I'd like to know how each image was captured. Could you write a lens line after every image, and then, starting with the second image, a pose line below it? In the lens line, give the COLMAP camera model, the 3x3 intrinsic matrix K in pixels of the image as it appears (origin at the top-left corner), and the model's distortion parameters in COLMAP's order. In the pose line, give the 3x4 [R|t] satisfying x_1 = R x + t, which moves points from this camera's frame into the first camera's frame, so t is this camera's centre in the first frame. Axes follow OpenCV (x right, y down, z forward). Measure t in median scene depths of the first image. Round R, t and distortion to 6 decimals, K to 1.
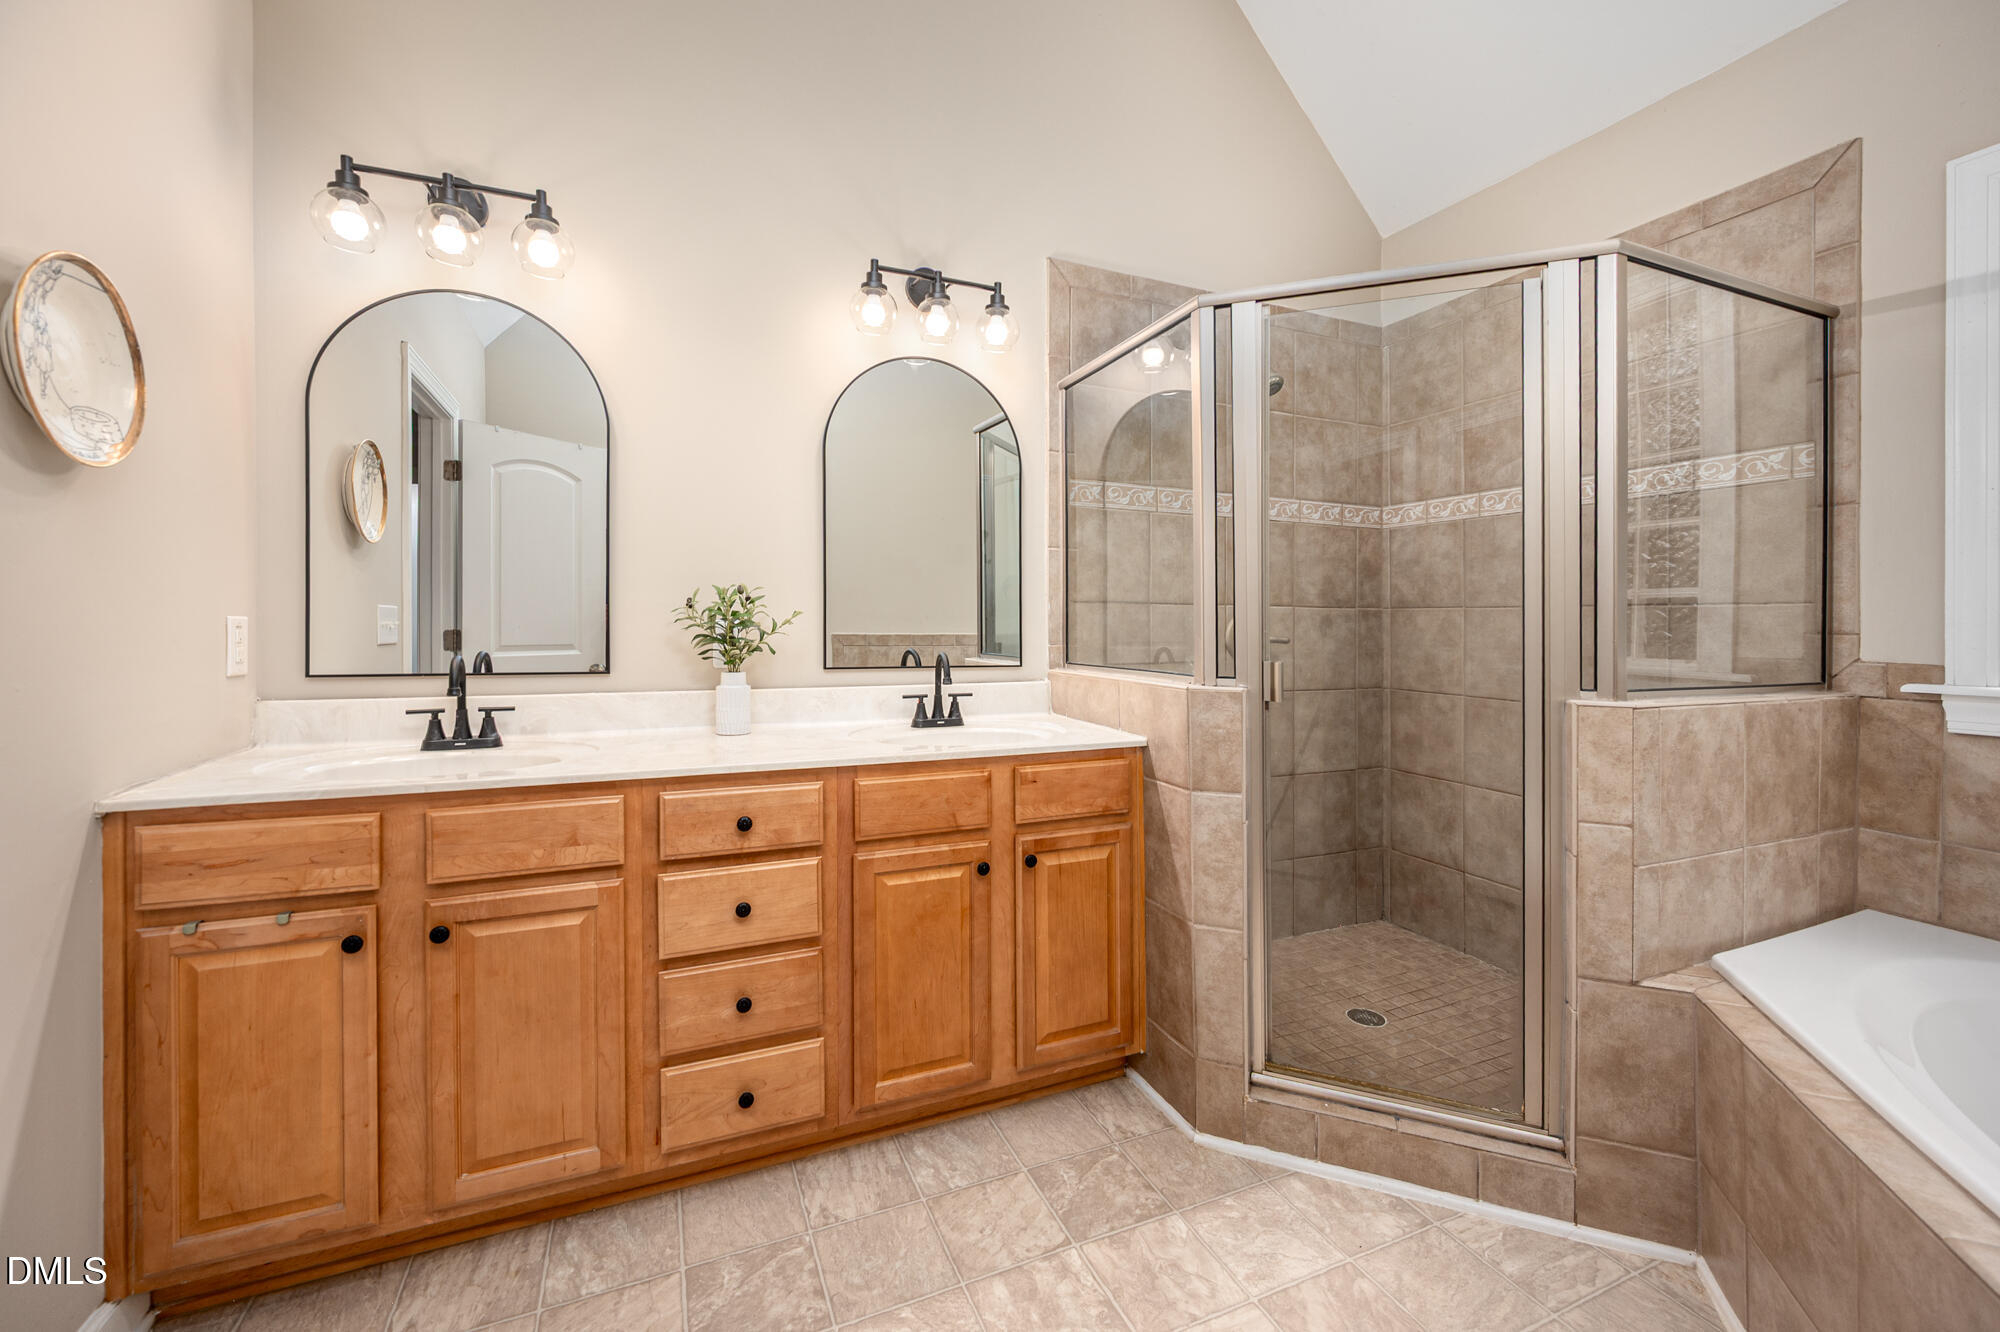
lens RADIAL K [[807.3, 0, 1003.8], [0, 807.3, 625.0], [0, 0, 1]] dist [-0.000583, -0.000091]
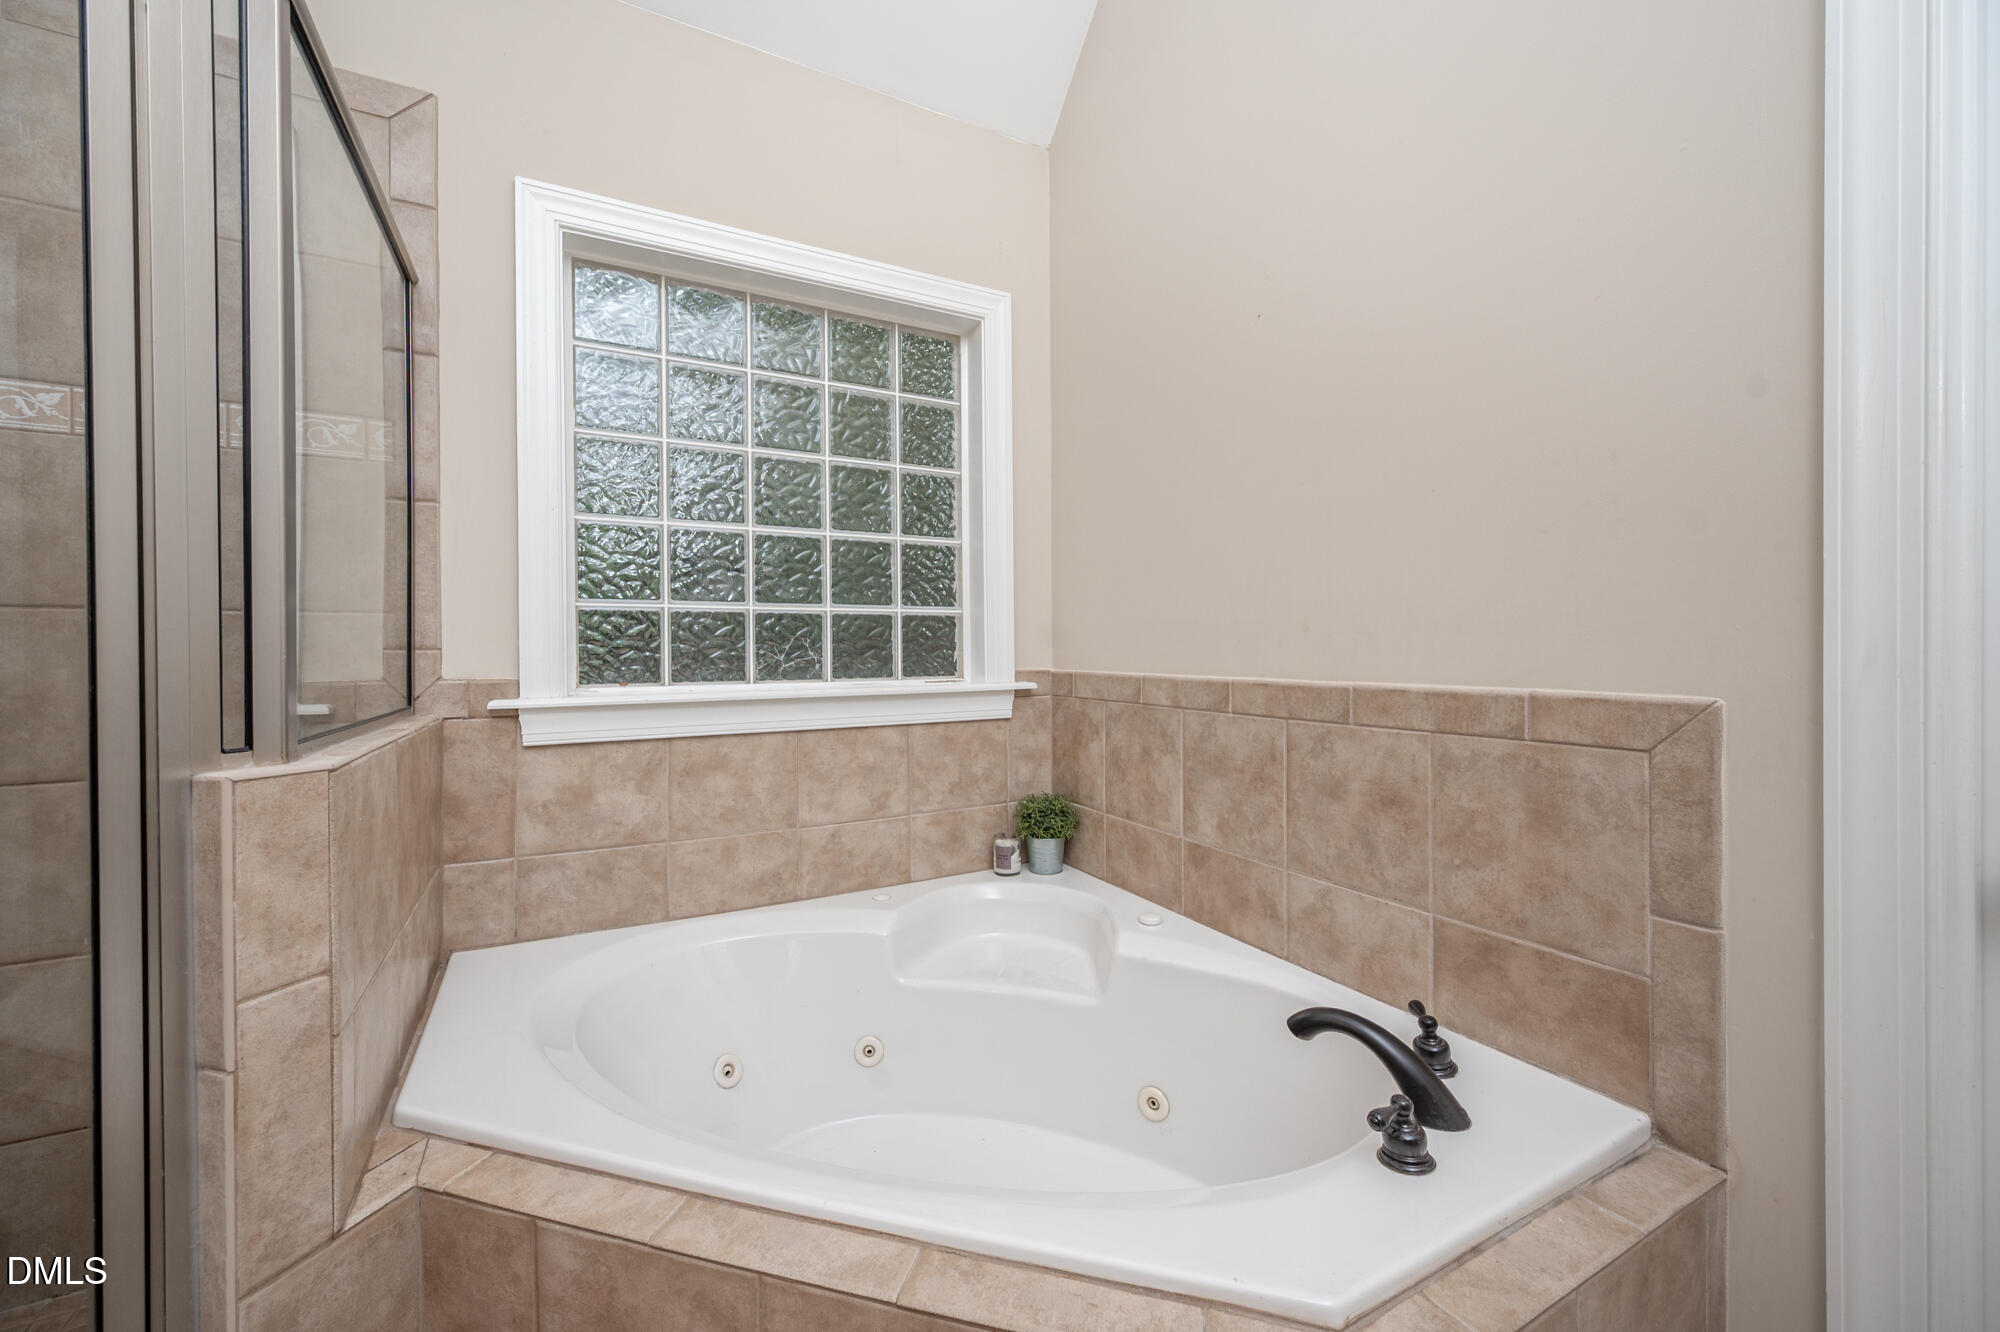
lens RADIAL K [[791.6, 0, 994.3], [0, 791.6, 645.9], [0, 0, 1]] dist [-0.000785, -0.000105]
pose [[-0.088844, 0.001143, 0.996045, 0.138580], [0.009122, 0.999958, -0.000334, 0.014326], [-0.996004, 0.009056, -0.088850, 0.490094]]
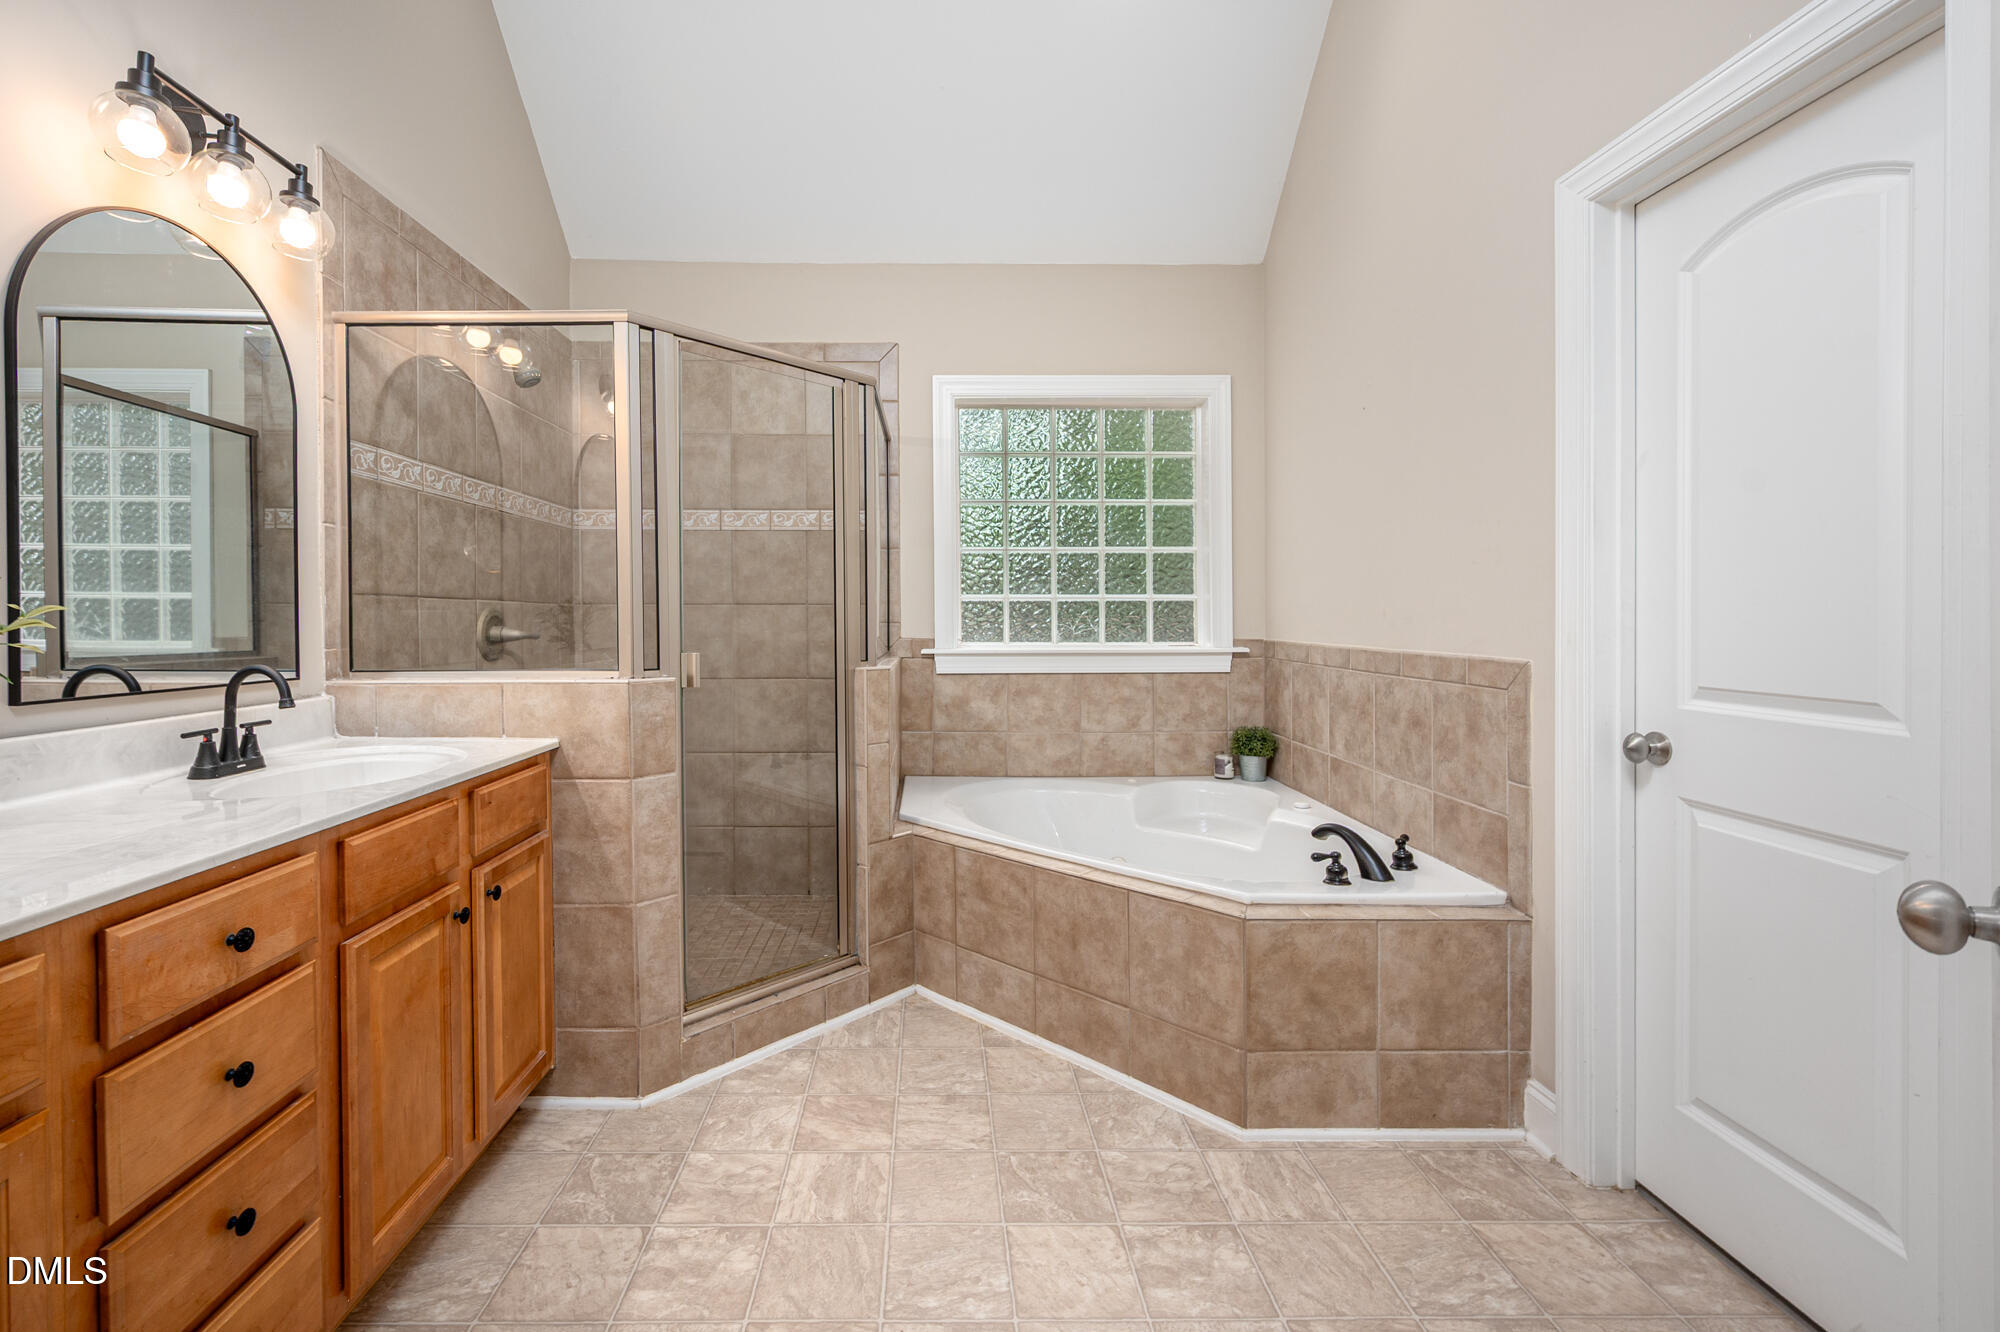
lens RADIAL K [[852.7, 0, 936.7], [0, 852.7, 611.4], [0, 0, 1]] dist [-0.000385, -0.000175]
pose [[0.388677, -0.000235, 0.921374, -0.668536], [0.005838, 0.999981, -0.002208, -0.008981], [-0.921356, 0.006237, 0.388671, 0.207750]]
